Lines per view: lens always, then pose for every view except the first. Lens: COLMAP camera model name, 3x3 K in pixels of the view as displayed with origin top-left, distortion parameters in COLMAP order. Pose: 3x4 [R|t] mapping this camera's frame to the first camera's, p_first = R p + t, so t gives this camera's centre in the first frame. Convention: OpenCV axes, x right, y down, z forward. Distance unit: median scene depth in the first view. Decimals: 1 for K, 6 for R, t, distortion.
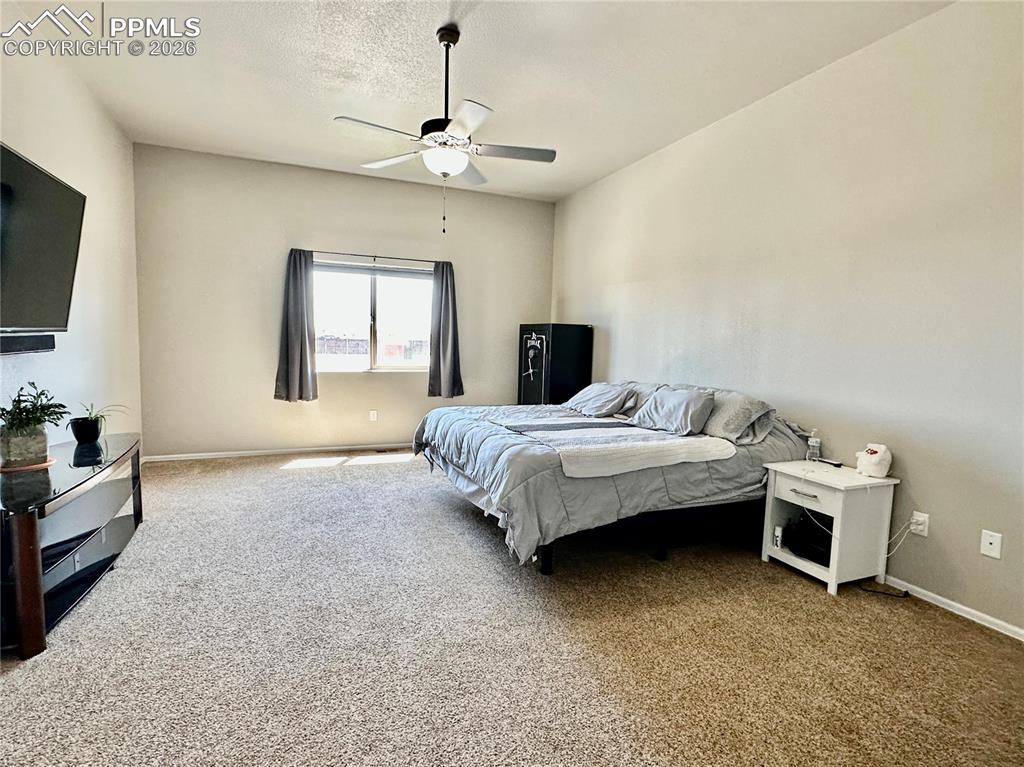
lens RADIAL K [[514.8, 0, 512.0], [0, 514.8, 383.5], [0, 0, 1]] dist [0.001009, 0.000063]
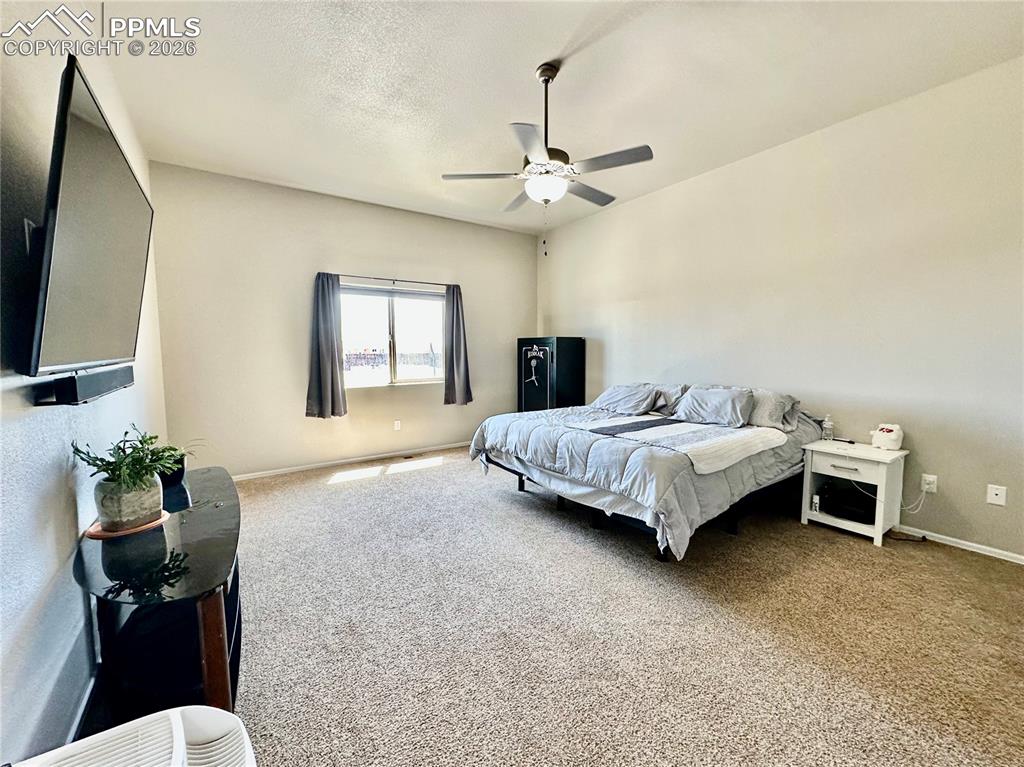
lens RADIAL K [[408.6, 0, 511.3], [0, 408.6, 382.1], [0, 0, 1]] dist [0.000624, 0.000226]
pose [[0.976626, -0.049886, 0.209078, -0.356617], [0.050773, 0.998710, 0.001126, -0.030619], [-0.208864, 0.009516, 0.977898, 0.166631]]
